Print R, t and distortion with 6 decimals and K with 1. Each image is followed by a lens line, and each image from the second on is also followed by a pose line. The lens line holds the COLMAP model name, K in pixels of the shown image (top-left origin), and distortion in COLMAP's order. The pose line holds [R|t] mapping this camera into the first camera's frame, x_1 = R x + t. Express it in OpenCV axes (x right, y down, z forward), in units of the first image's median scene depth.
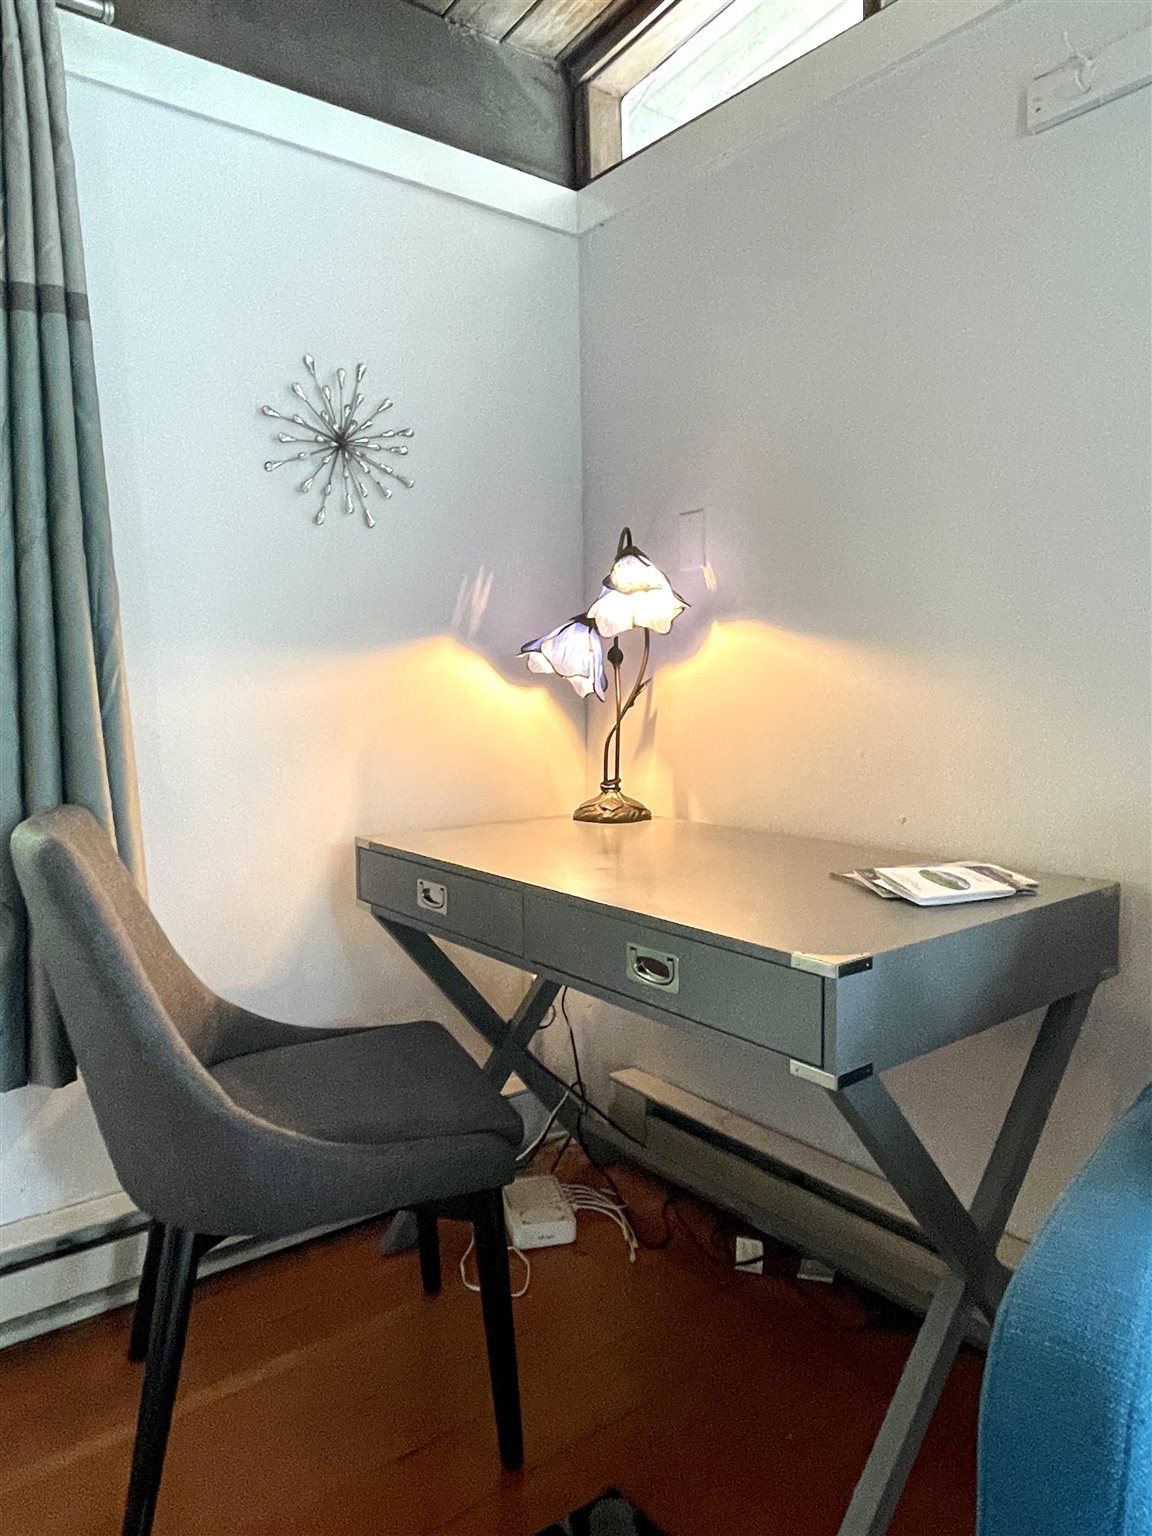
lens RADIAL K [[1035.5, 0, 576.0], [0, 1035.5, 768.0], [0, 0, 1]] dist [-0.002110, -0.000842]
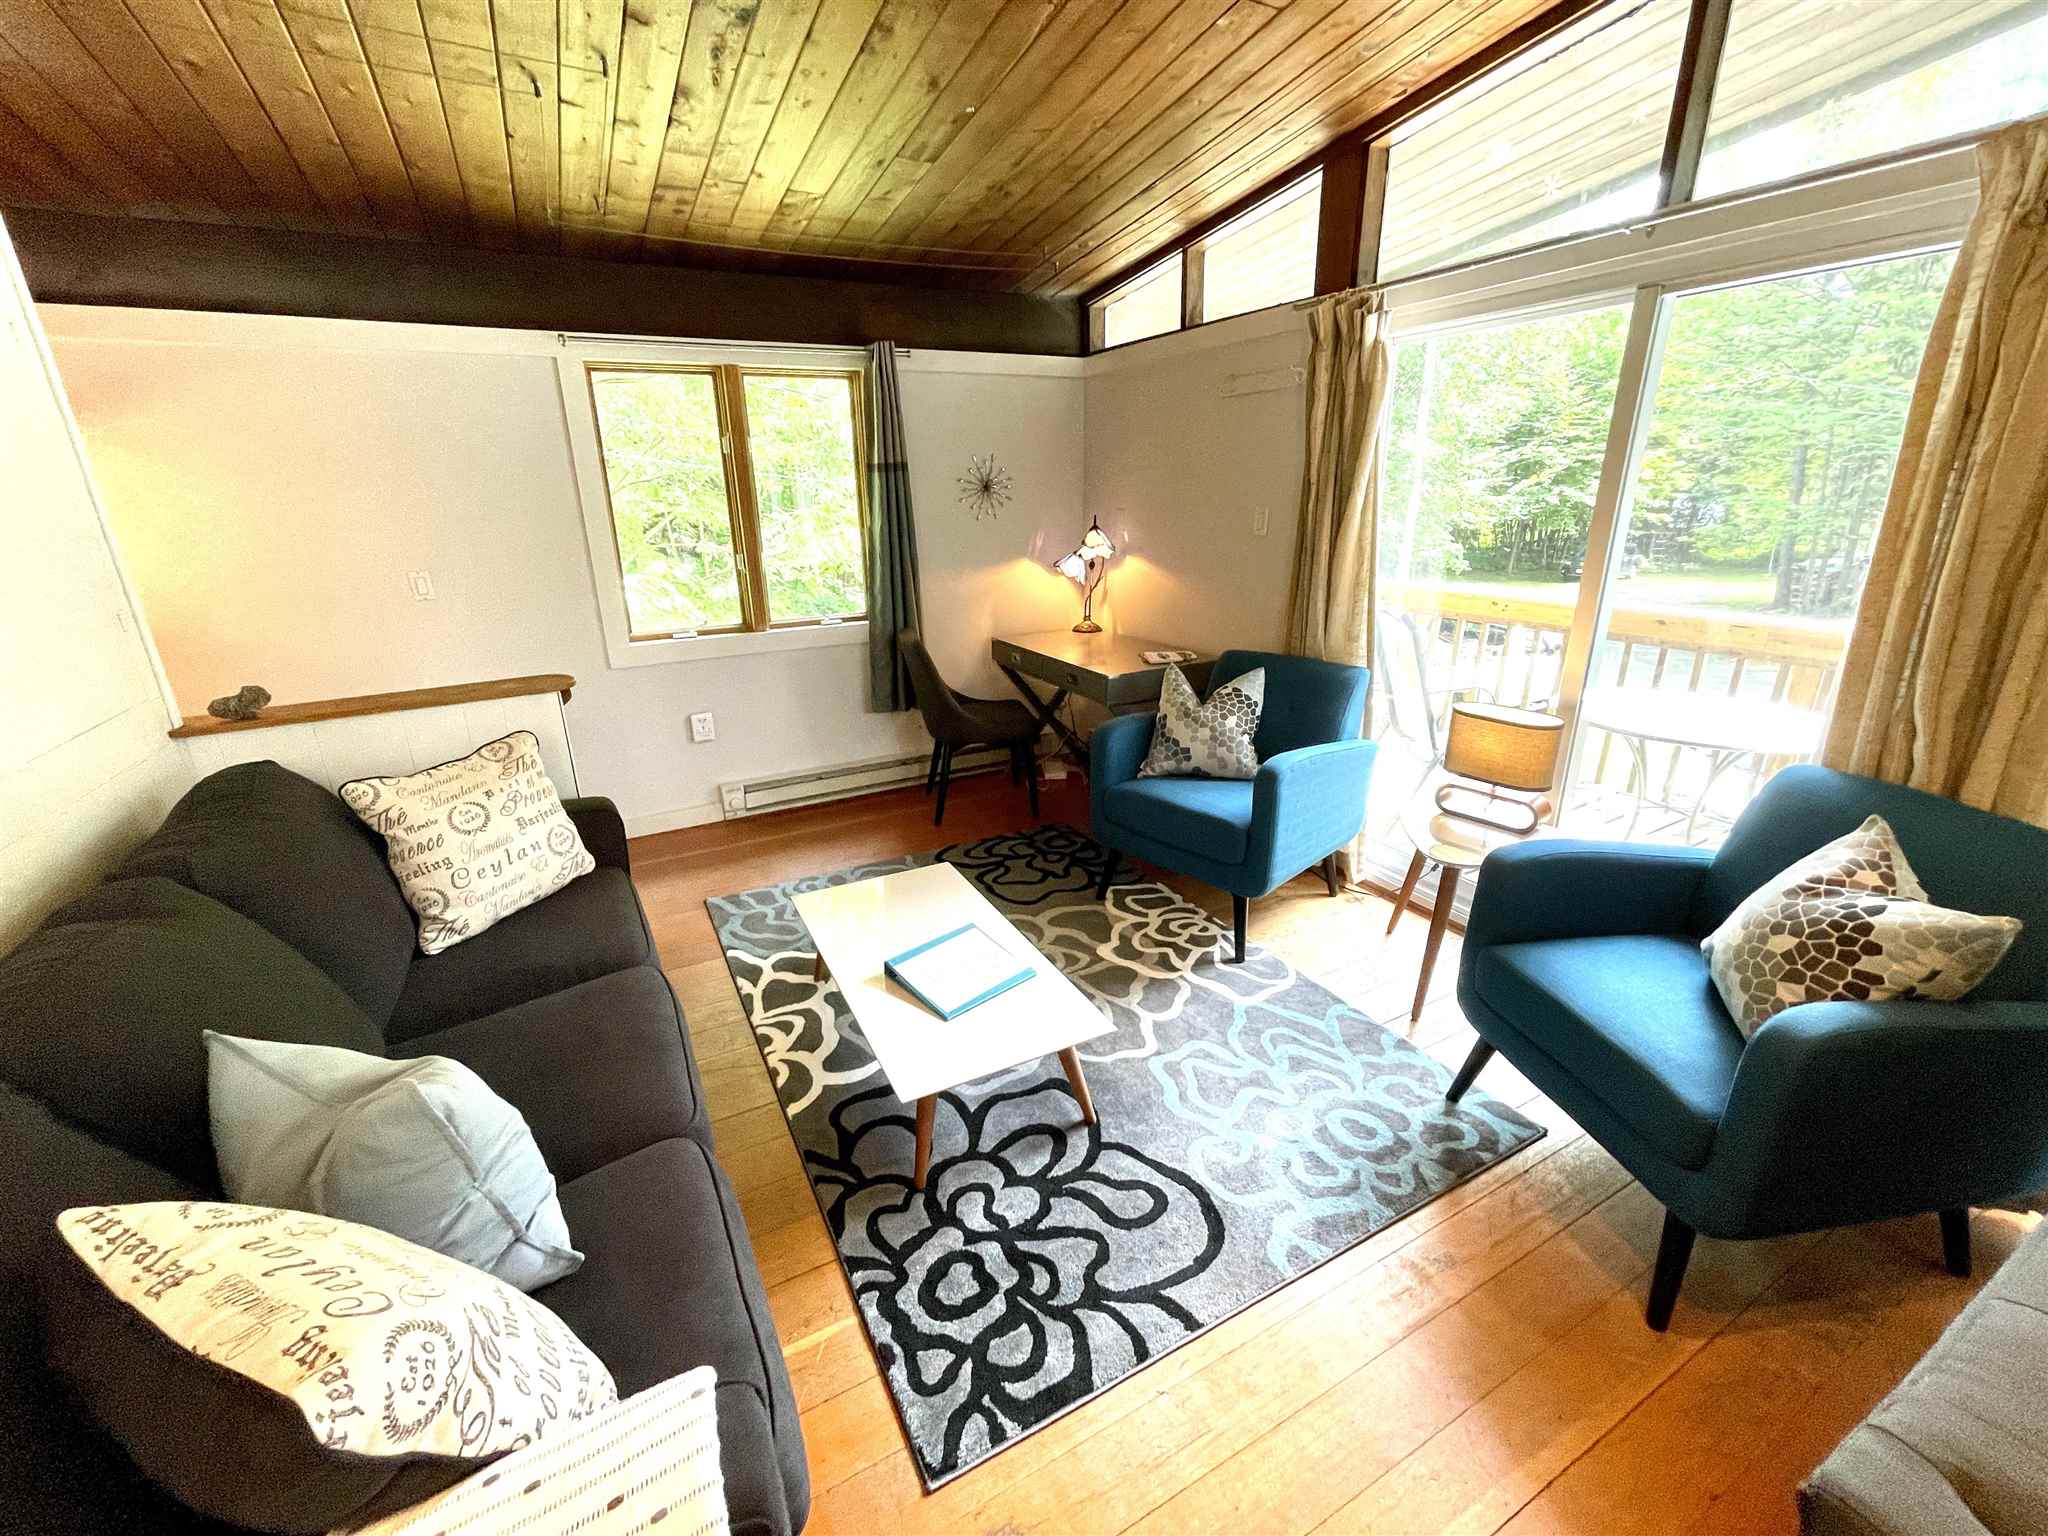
lens RADIAL K [[831.2, 0, 1007.4], [0, 831.2, 764.5], [0, 0, 1]] dist [-0.004349, -0.000093]
pose [[0.982423, 0.046366, -0.180817, 0.236562], [-0.002982, 0.972435, 0.233154, -0.114063], [0.186643, -0.228517, 0.955481, -1.145738]]
